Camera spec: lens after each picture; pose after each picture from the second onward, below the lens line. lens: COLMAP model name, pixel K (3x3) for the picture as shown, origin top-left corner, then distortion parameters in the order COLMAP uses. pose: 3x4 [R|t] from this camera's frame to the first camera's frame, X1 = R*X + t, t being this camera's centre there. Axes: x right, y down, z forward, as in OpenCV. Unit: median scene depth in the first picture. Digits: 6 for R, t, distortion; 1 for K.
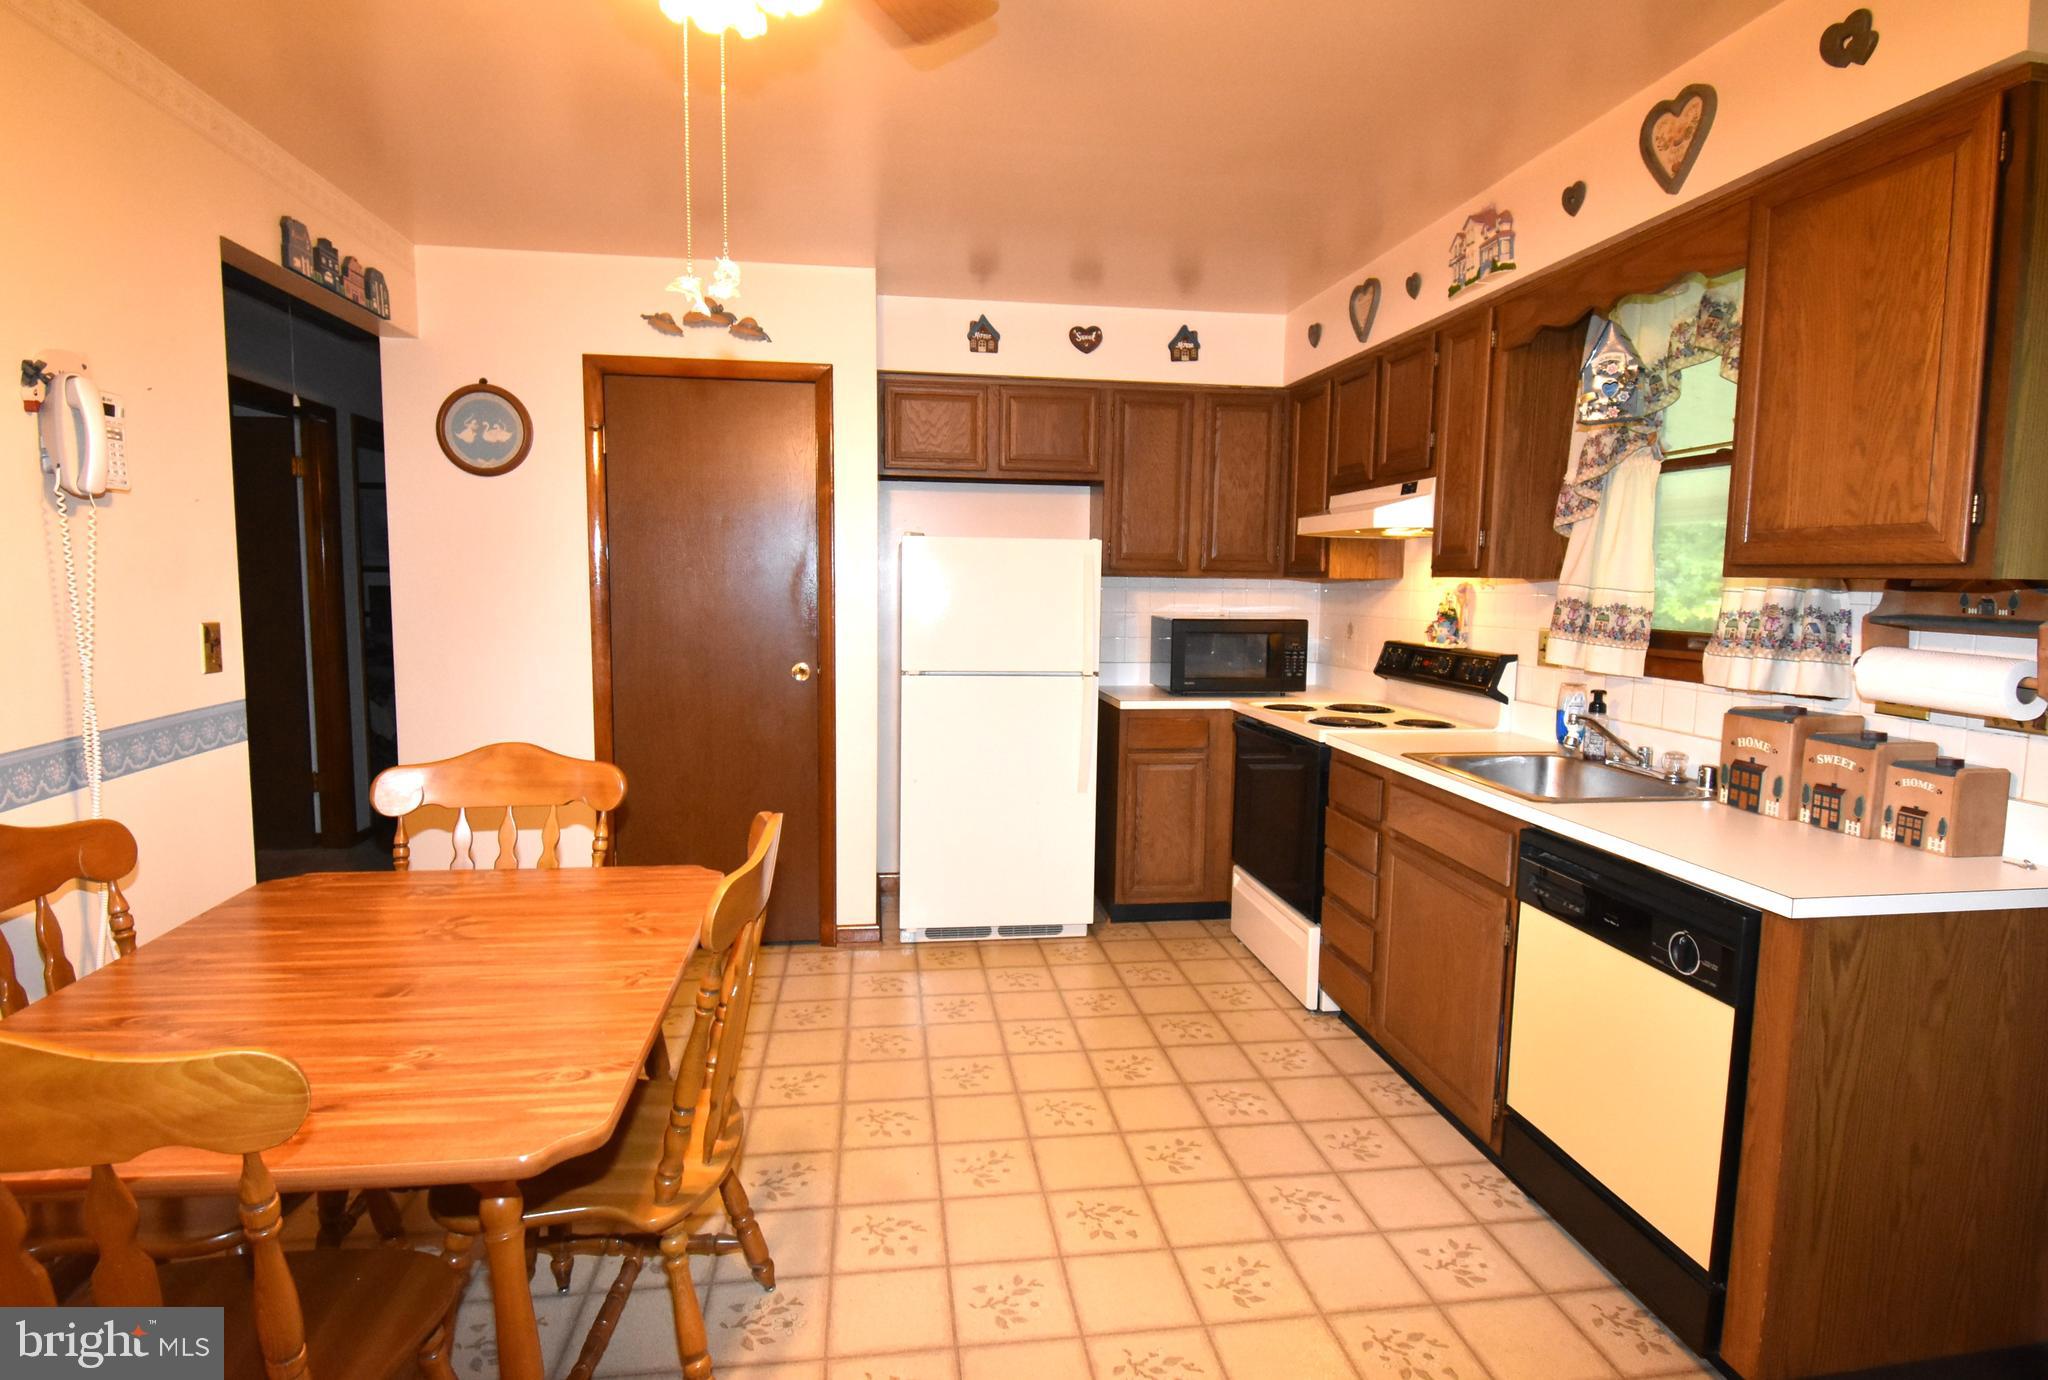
lens RADIAL K [[1100.2, 0, 1026.5], [0, 1100.2, 683.7], [0, 0, 1]] dist [-0.003763, -0.000769]
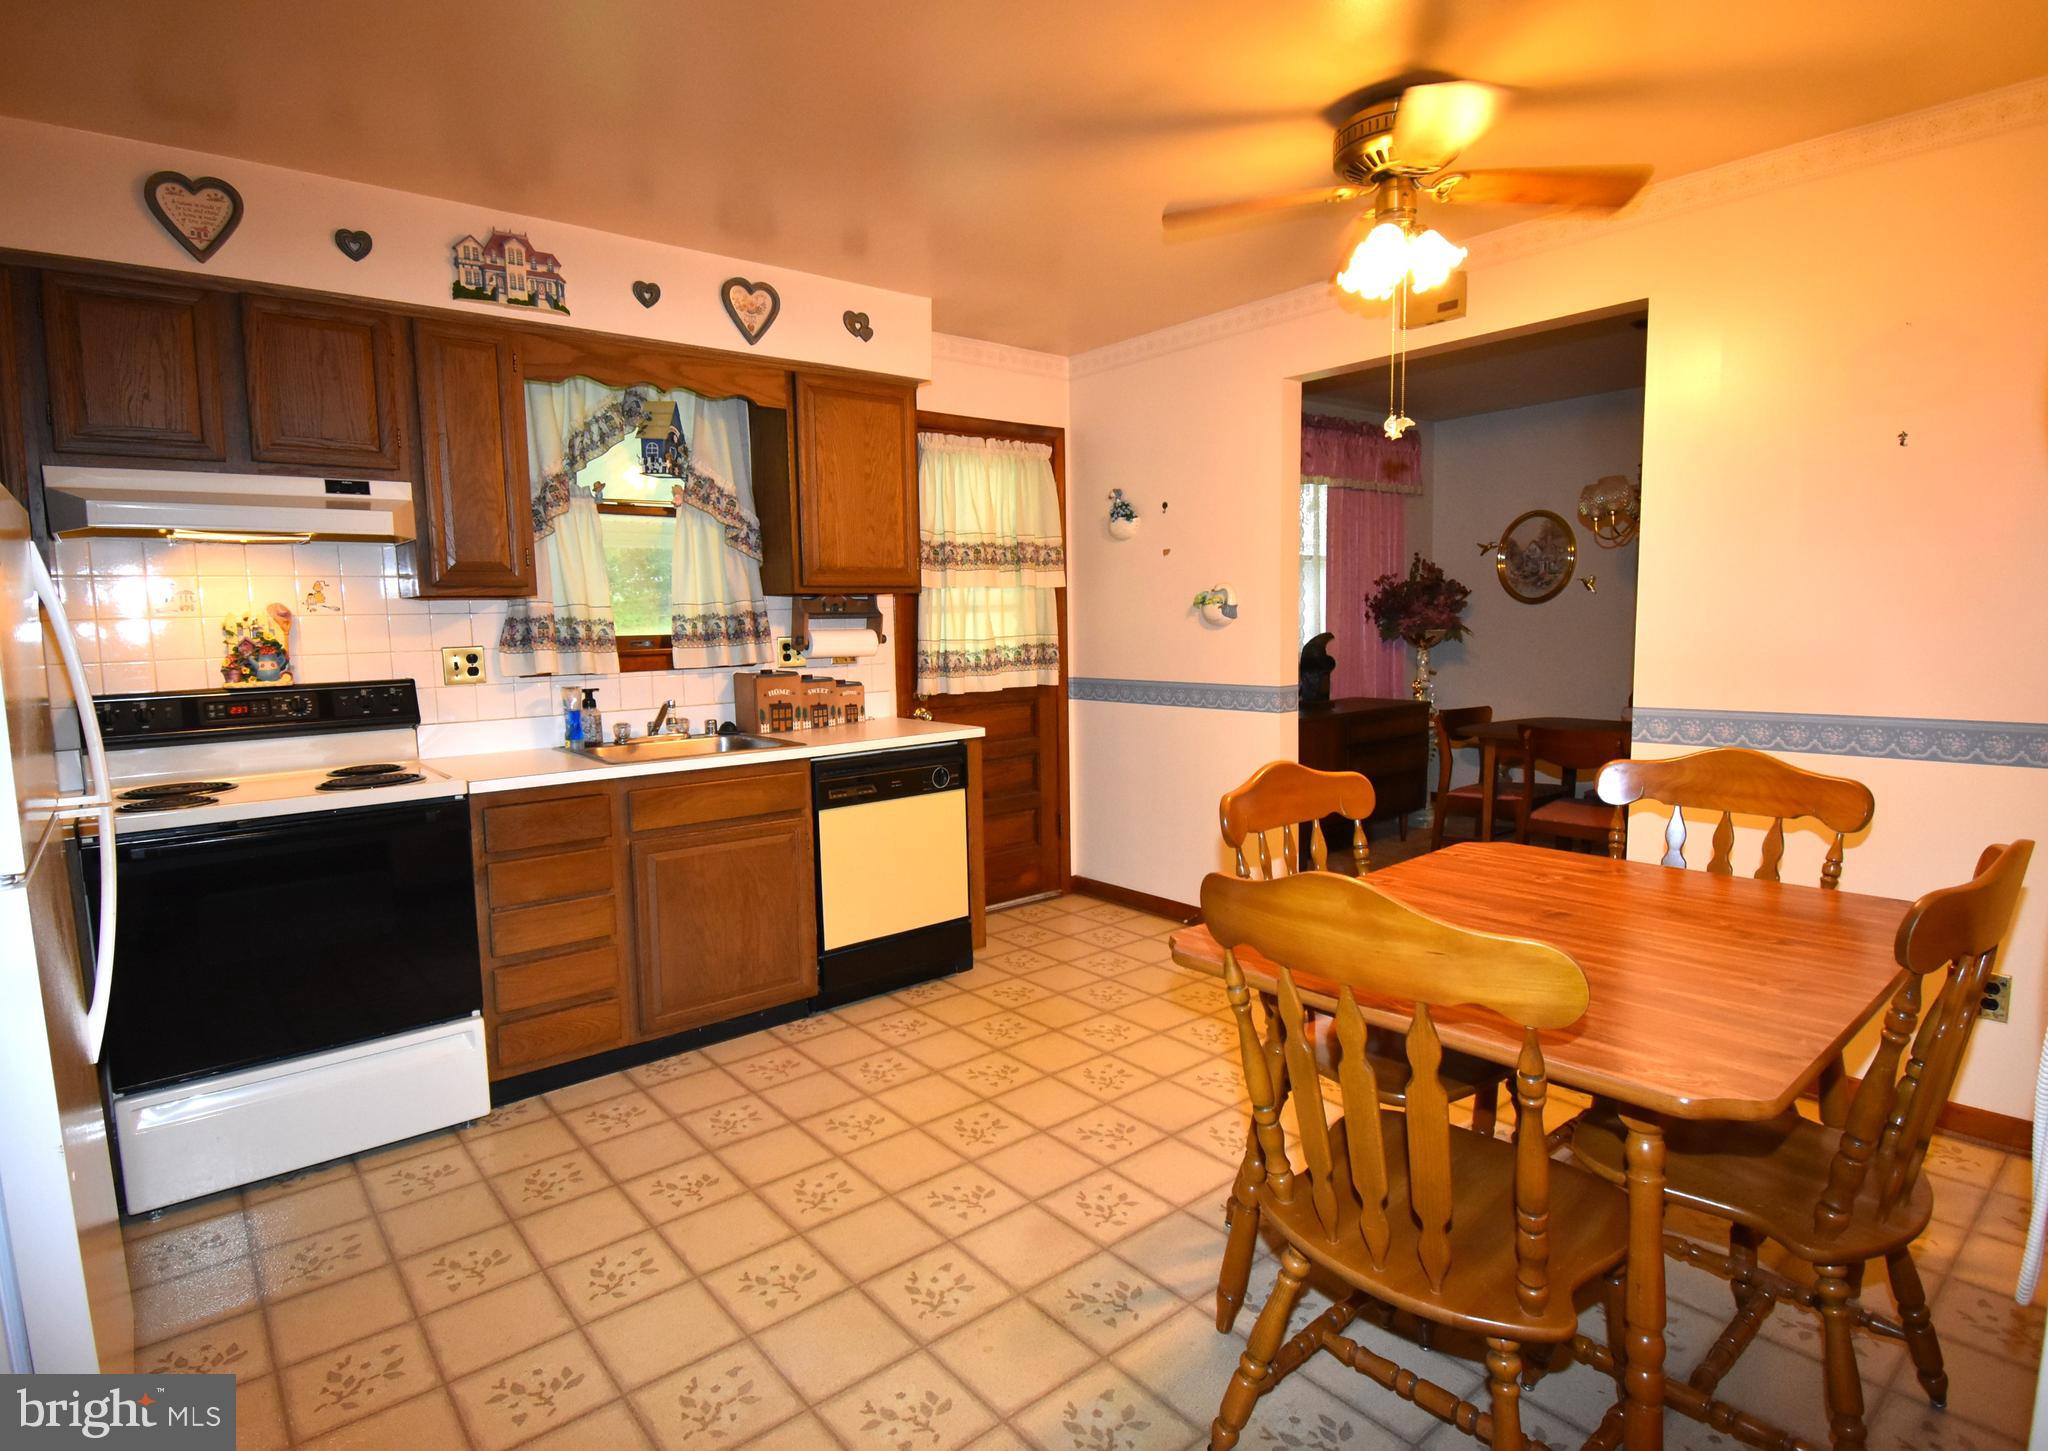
lens RADIAL K [[1033.7, 0, 1026.6], [0, 1033.7, 727.1], [0, 0, 1]] dist [-0.000237, 0.000006]
pose [[-0.538705, -0.093988, 0.837235, -0.768732], [0.096800, 0.980272, 0.172329, -0.113497], [-0.836915, 0.173879, -0.518980, 1.319103]]
